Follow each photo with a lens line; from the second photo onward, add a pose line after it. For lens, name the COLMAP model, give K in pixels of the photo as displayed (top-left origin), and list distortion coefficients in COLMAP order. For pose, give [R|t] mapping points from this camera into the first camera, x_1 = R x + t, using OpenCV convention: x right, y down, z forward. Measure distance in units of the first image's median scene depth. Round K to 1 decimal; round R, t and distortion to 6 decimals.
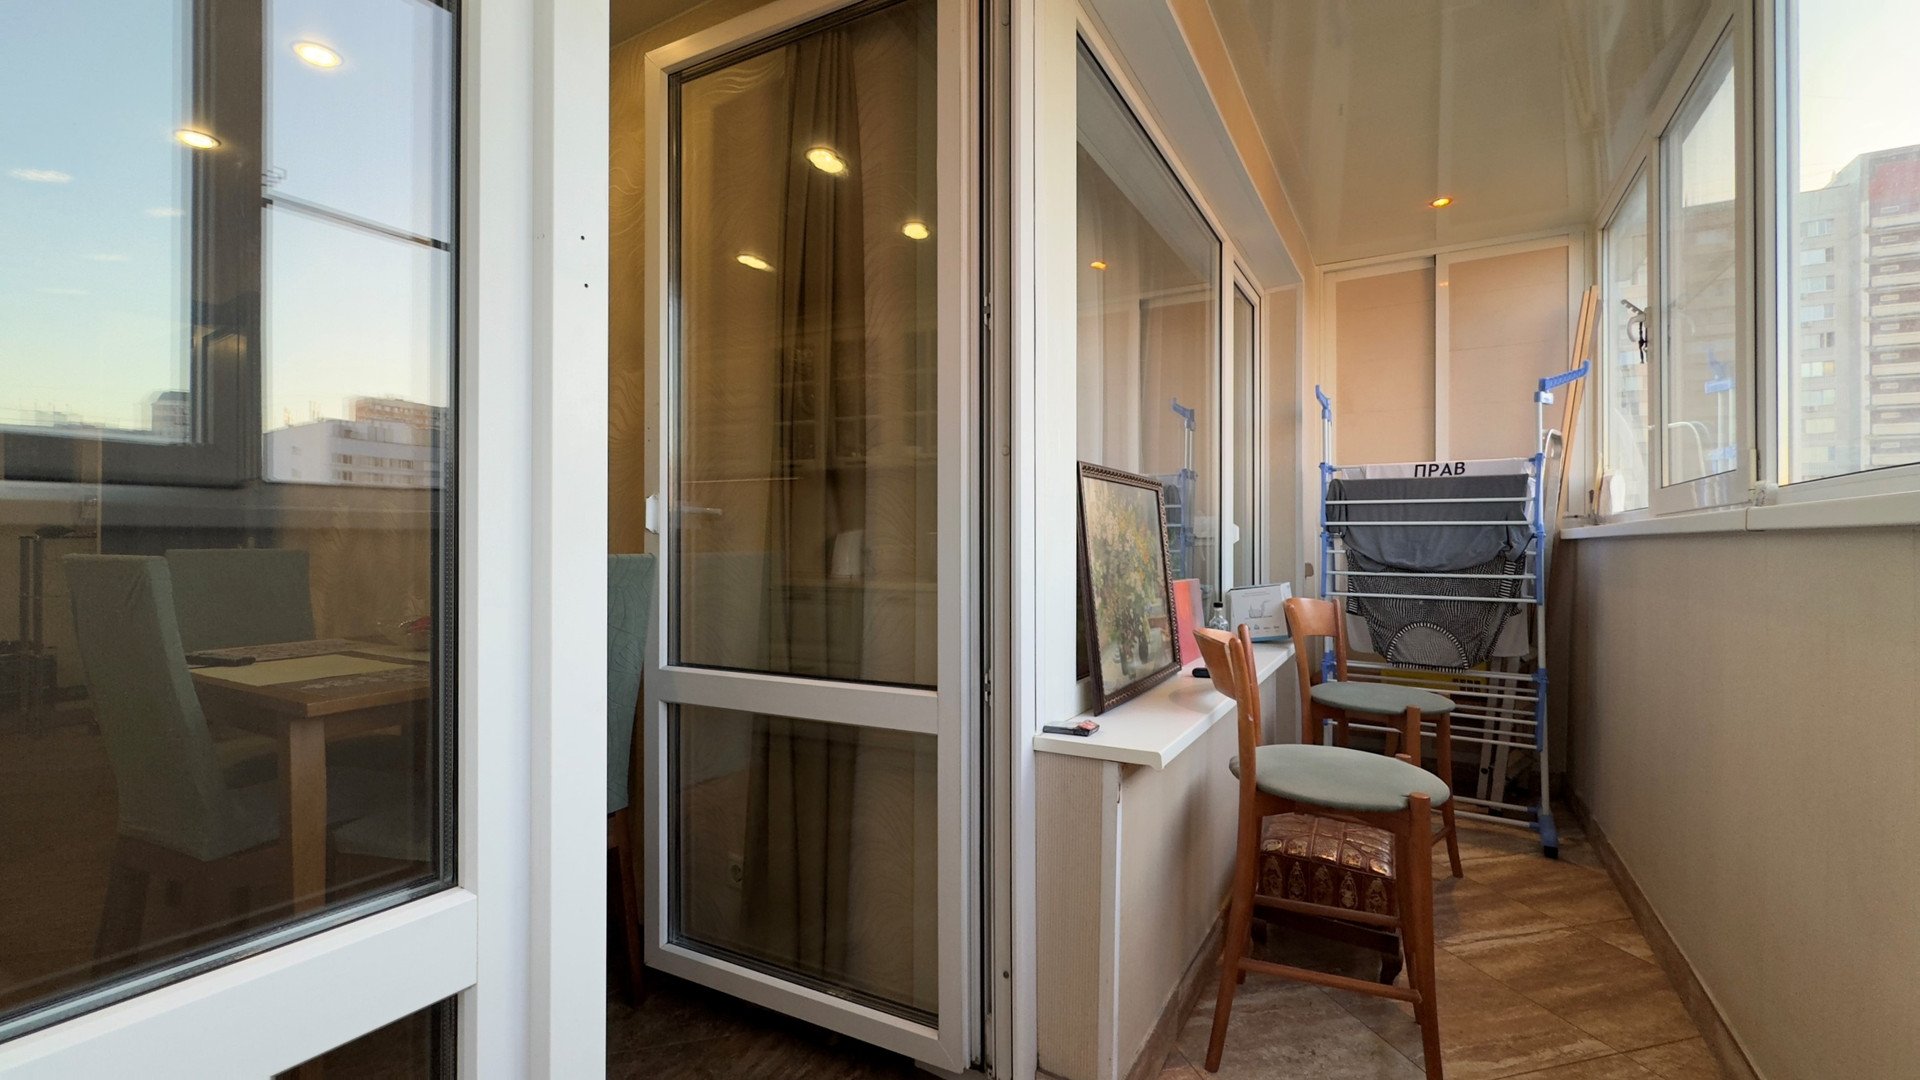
lens RADIAL K [[791.9, 0, 956.6], [0, 791.9, 537.3], [0, 0, 1]] dist [-0.002951, -0.000026]
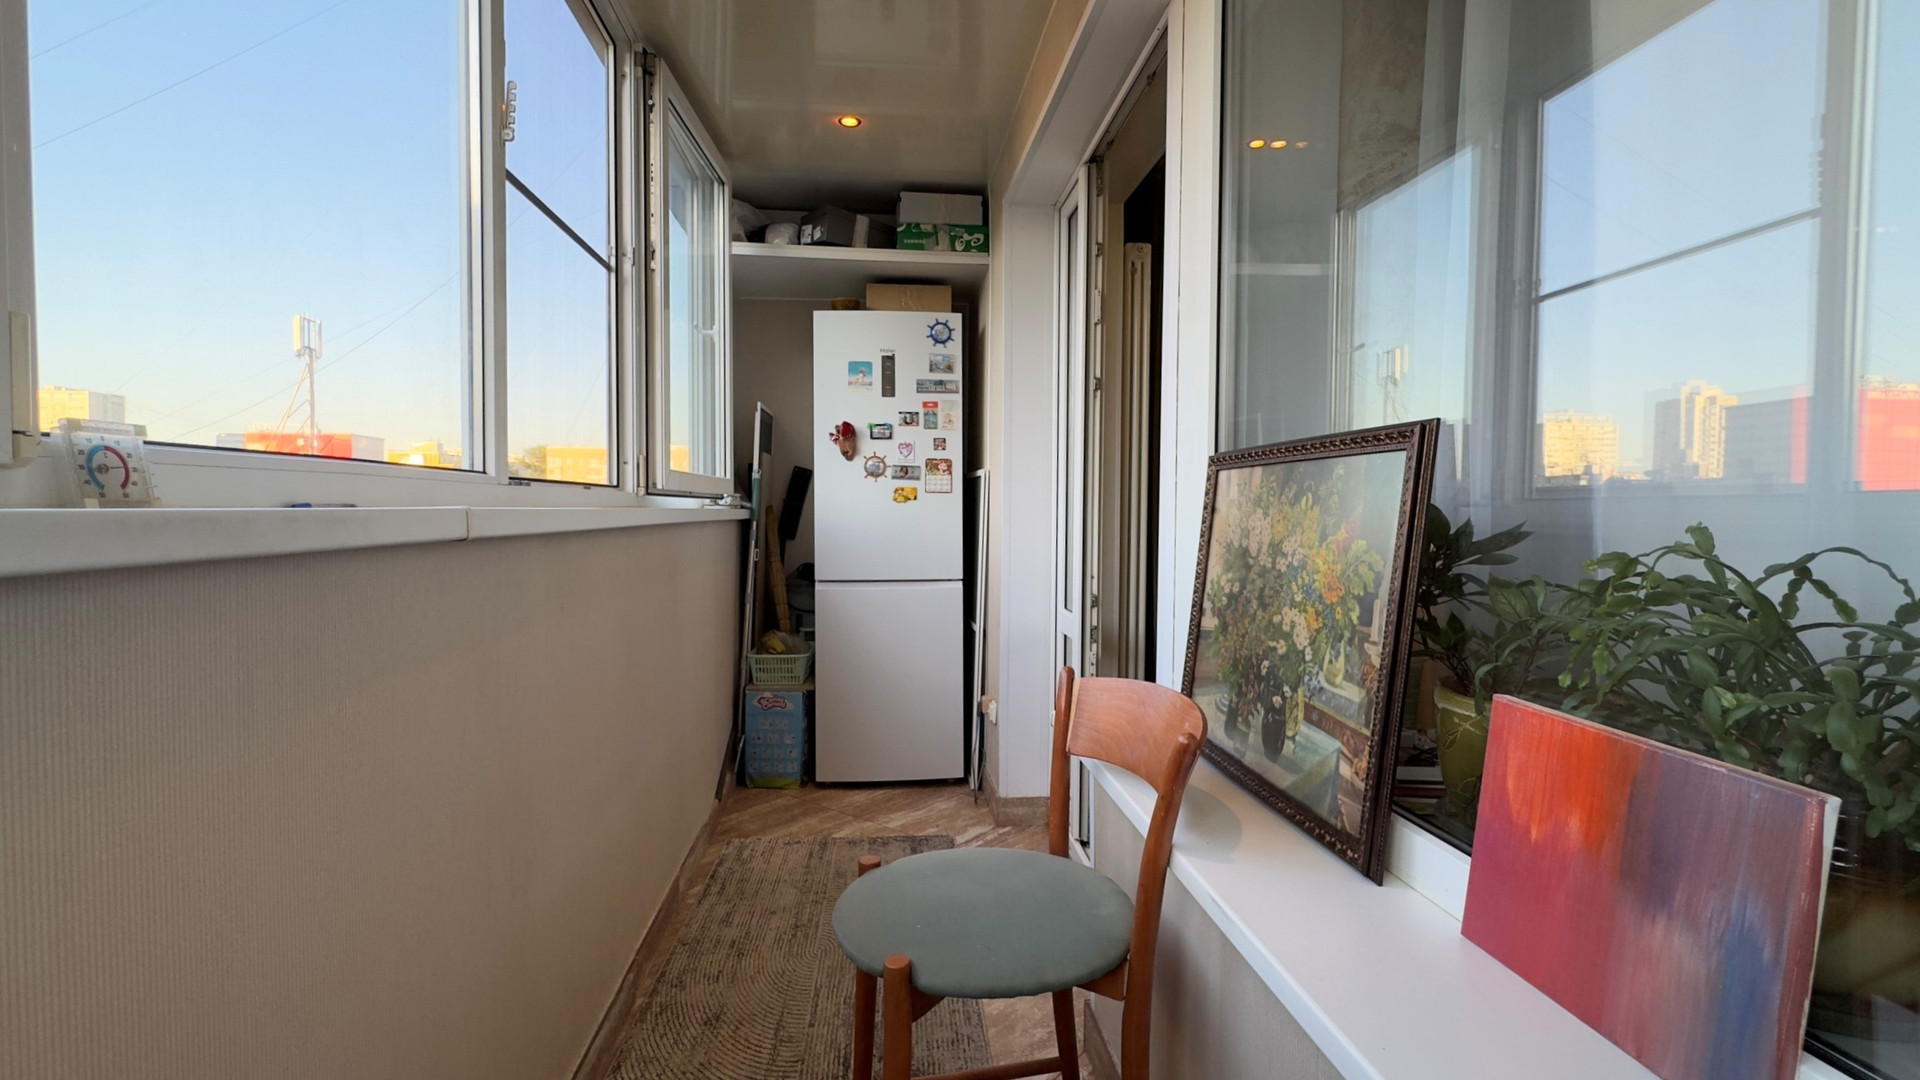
lens RADIAL K [[791.9, 0, 957.8], [0, 791.9, 540.0], [0, 0, 1]] dist [-0.002951, -0.000026]
pose [[-0.800076, 0.013372, -0.599750, 0.805149], [-0.006561, 0.999497, 0.031038, -0.024689], [0.599863, 0.028767, -0.799585, 1.366720]]
